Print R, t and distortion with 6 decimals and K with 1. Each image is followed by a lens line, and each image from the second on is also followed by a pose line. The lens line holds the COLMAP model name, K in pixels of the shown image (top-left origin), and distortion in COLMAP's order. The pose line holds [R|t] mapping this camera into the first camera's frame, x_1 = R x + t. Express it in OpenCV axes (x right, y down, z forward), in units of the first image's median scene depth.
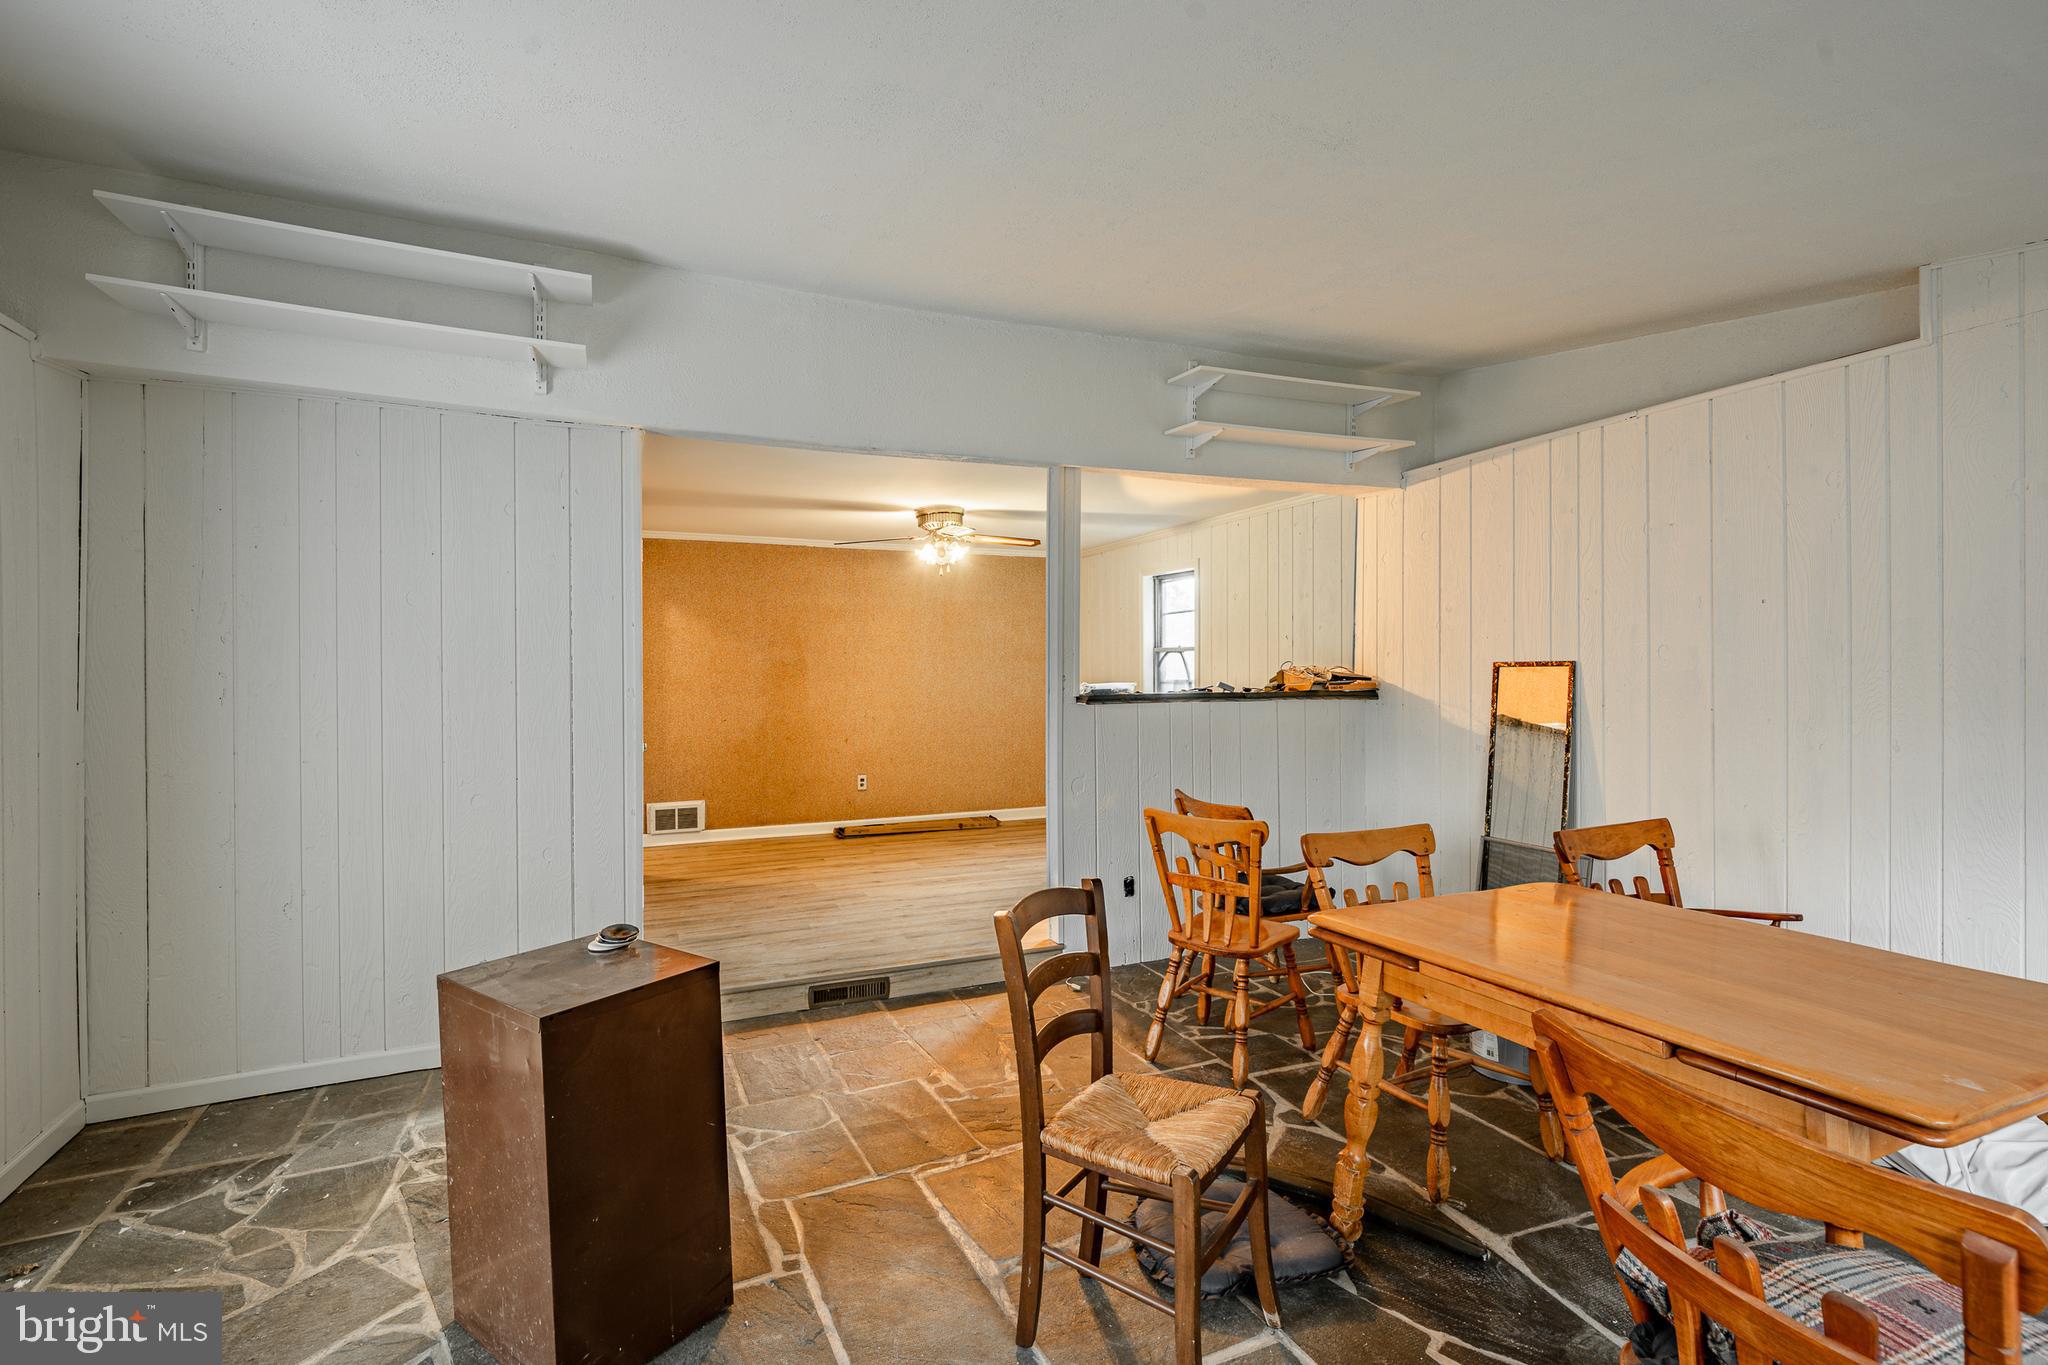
lens RADIAL K [[999.4, 0, 1024.0], [0, 999.4, 682.5], [0, 0, 1]] dist [-0.002345, -0.000242]
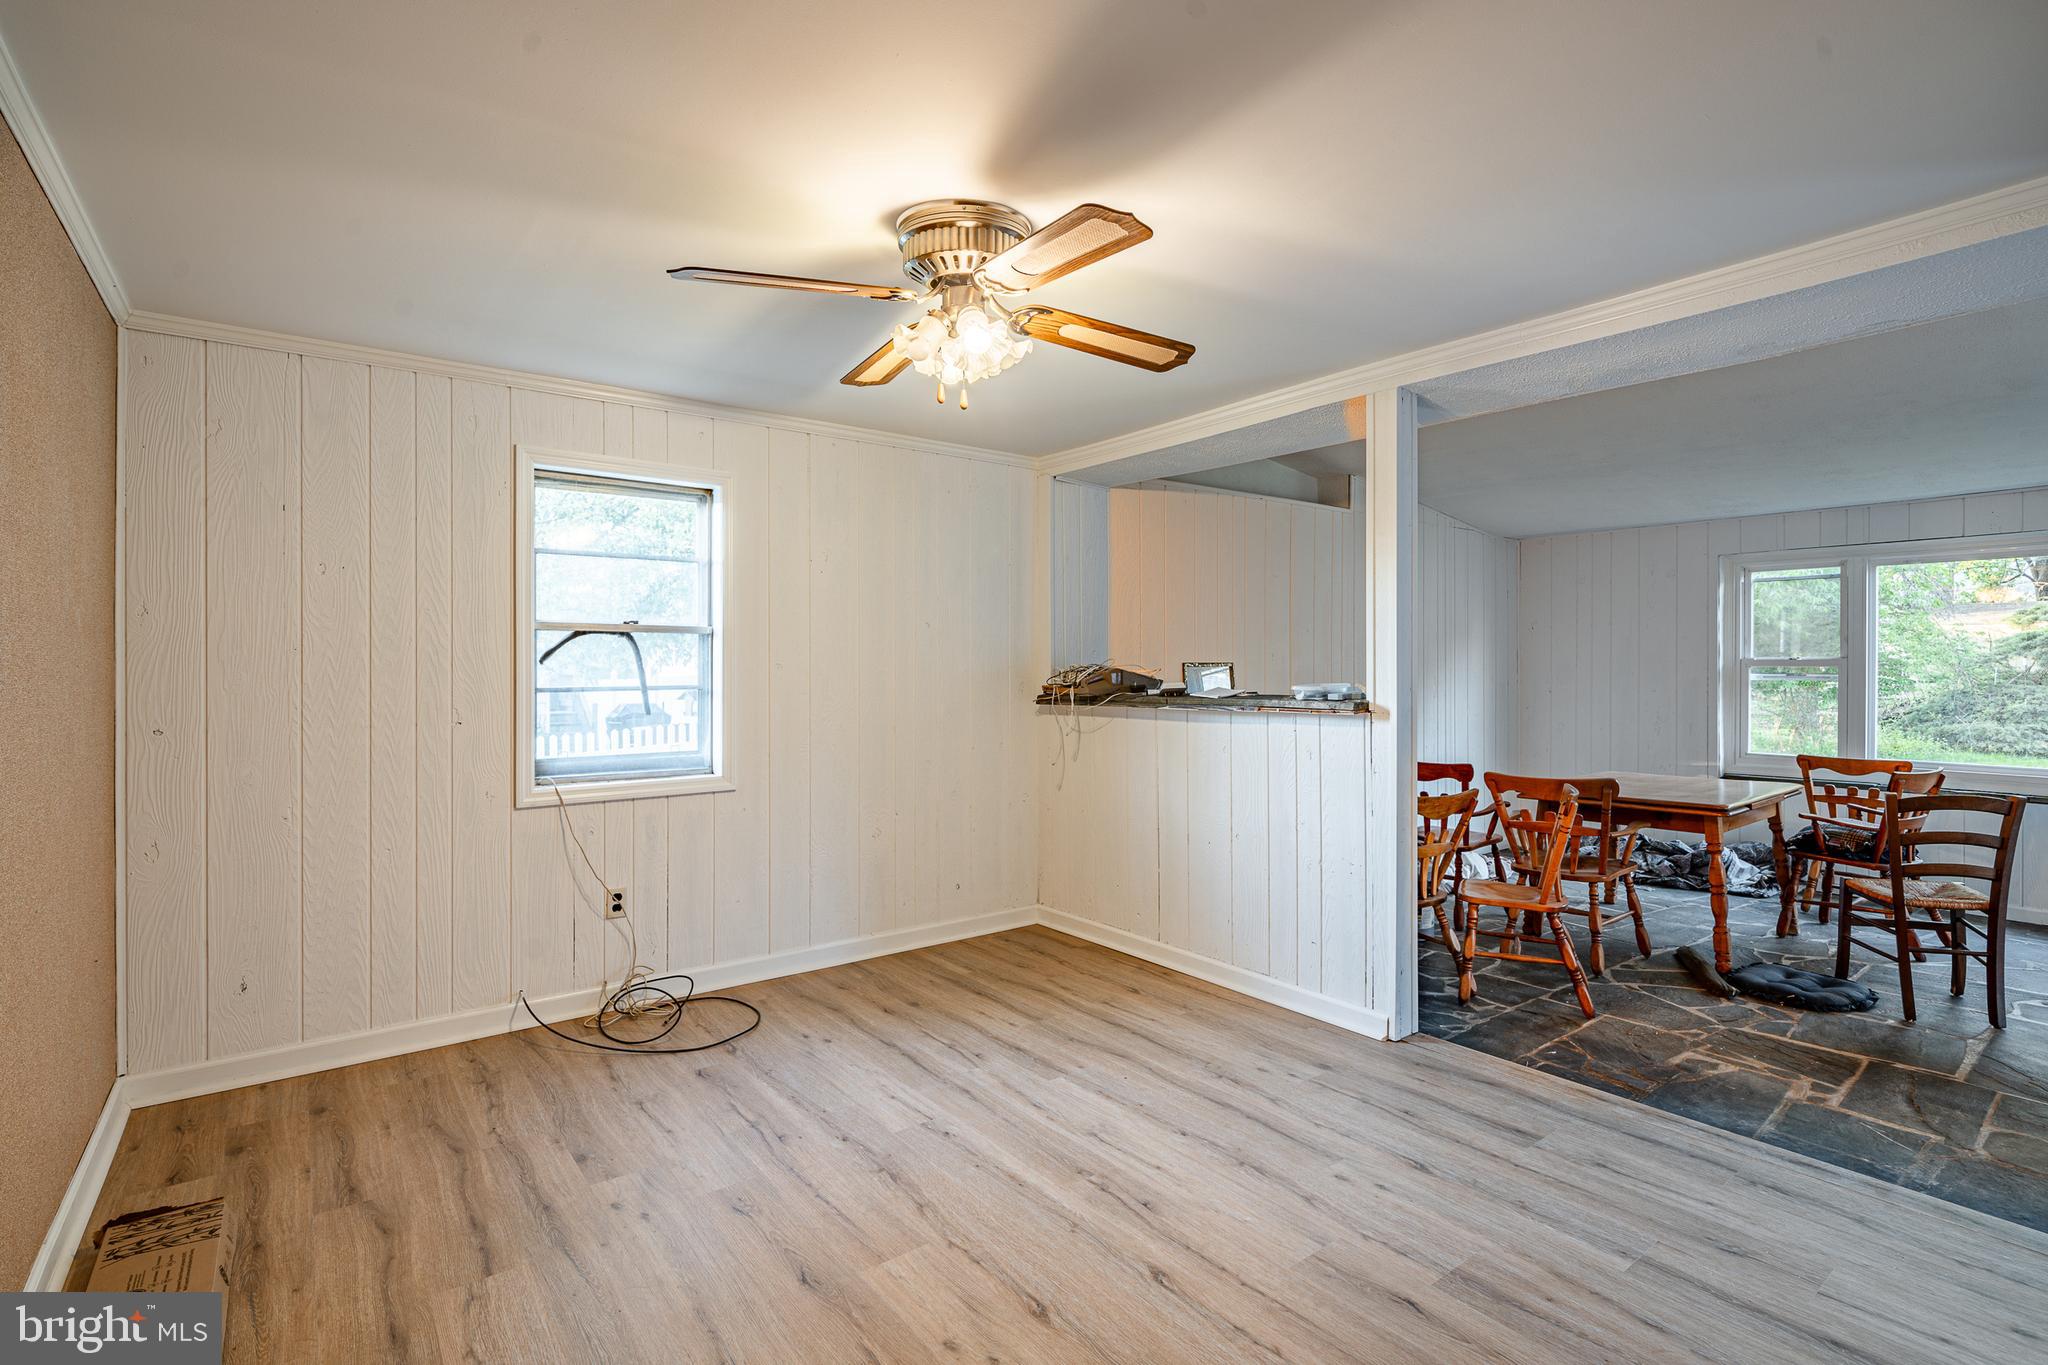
lens RADIAL K [[960.9, 0, 1005.9], [0, 960.9, 665.8], [0, 0, 1]] dist [-0.002571, -0.000115]
pose [[-0.232594, 0.004720, 0.972562, -0.890533], [0.015851, 0.999874, -0.001061, -0.028971], [-0.972445, 0.015170, -0.232639, 2.177123]]
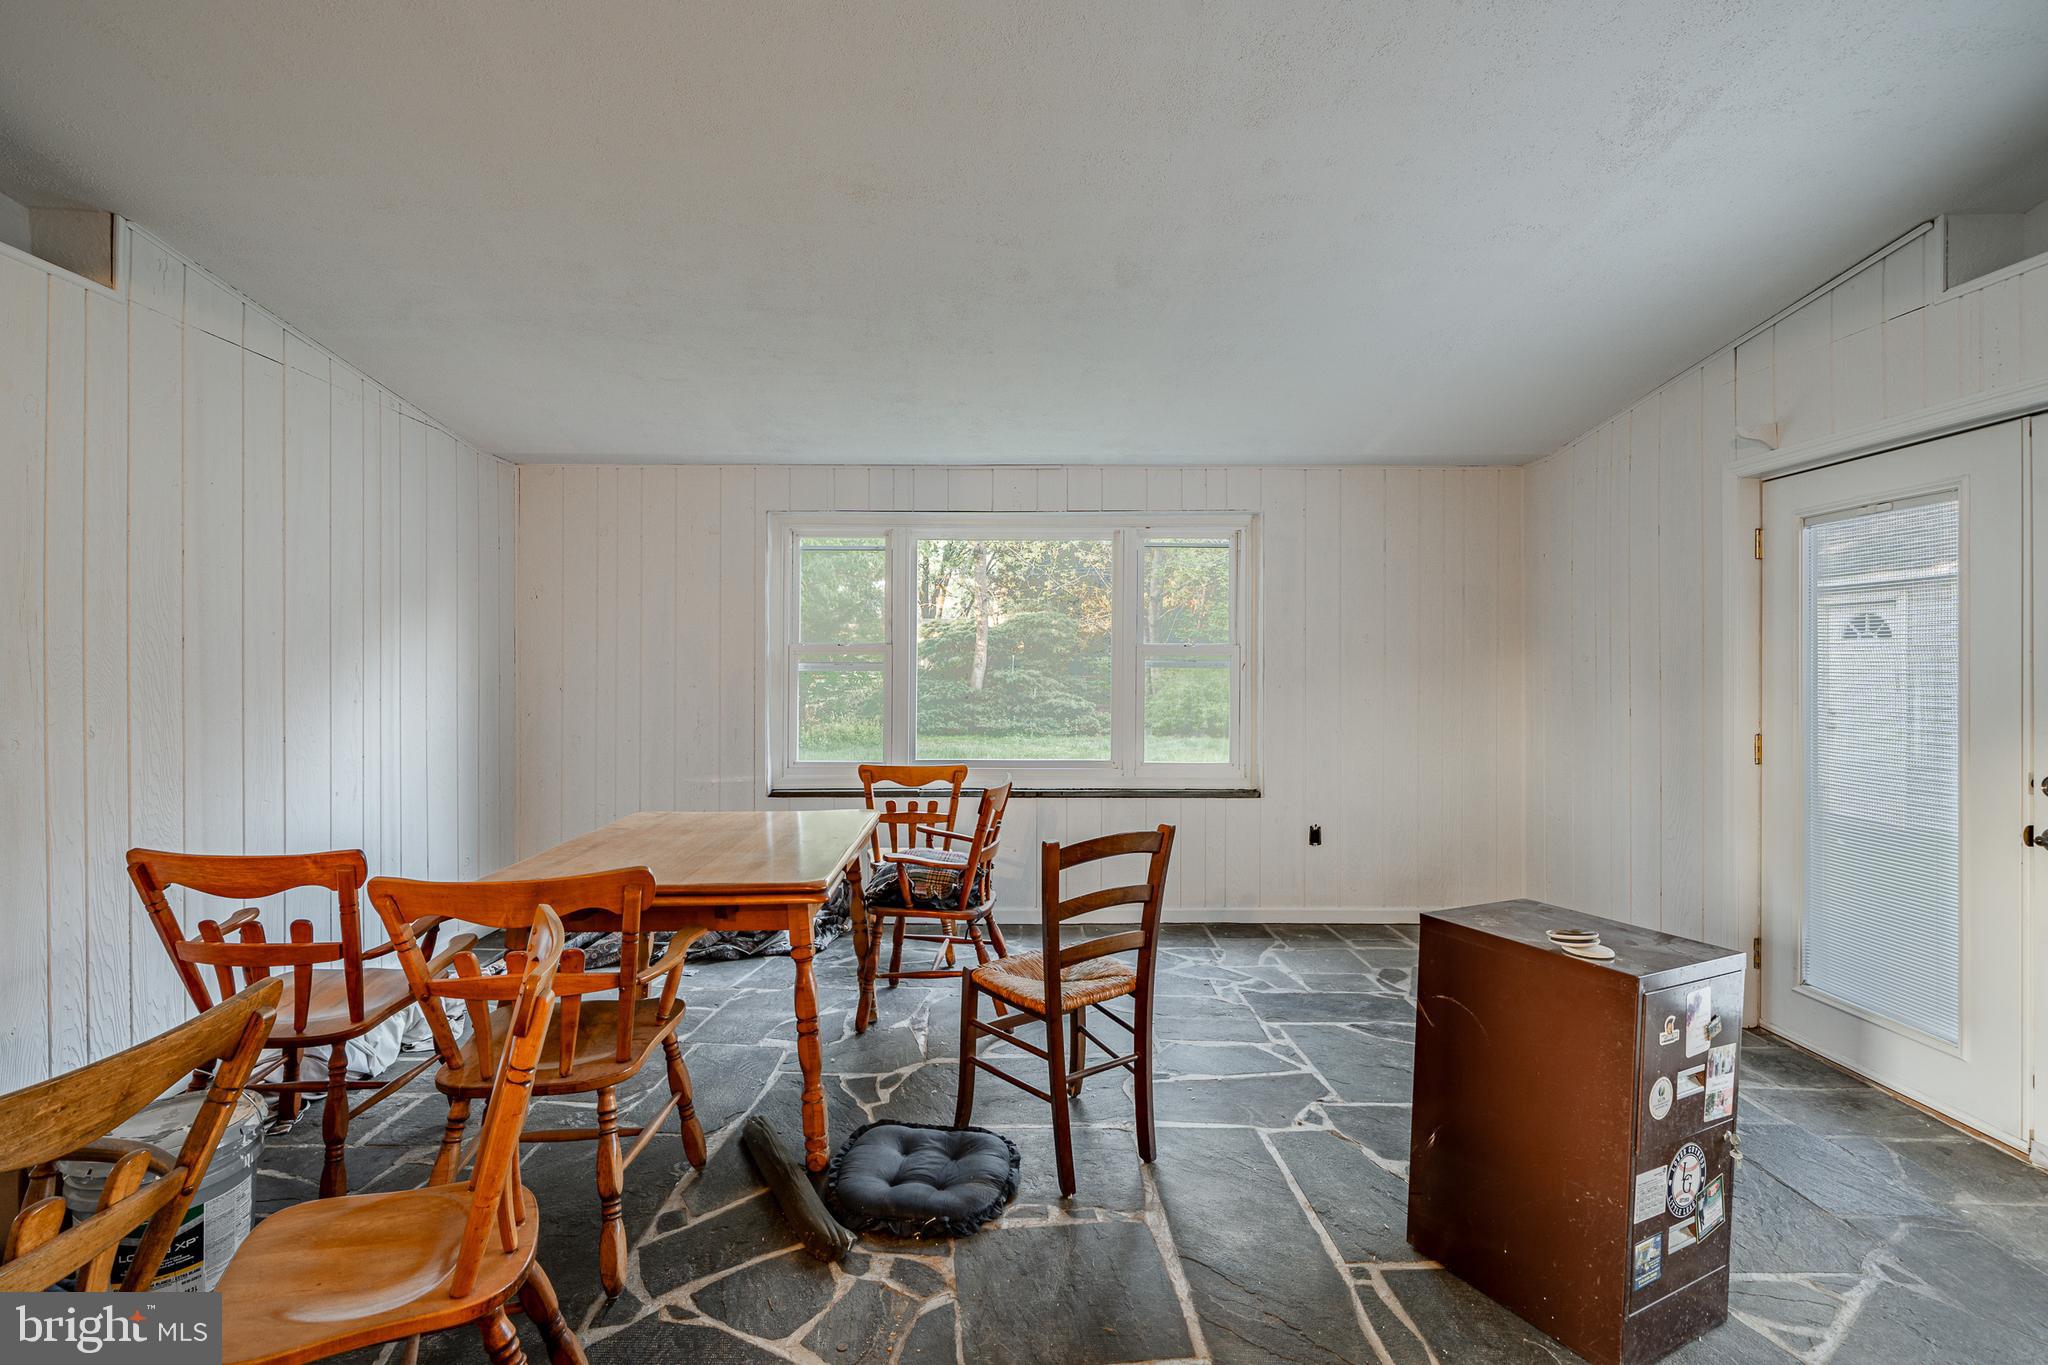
lens RADIAL K [[960.9, 0, 1005.9], [0, 960.9, 665.8], [0, 0, 1]] dist [-0.002571, -0.000115]
pose [[-0.916620, 0.005577, 0.399721, -0.223992], [0.009453, 0.999925, 0.007727, 0.006830], [-0.399649, 0.010861, -0.916604, 1.493820]]
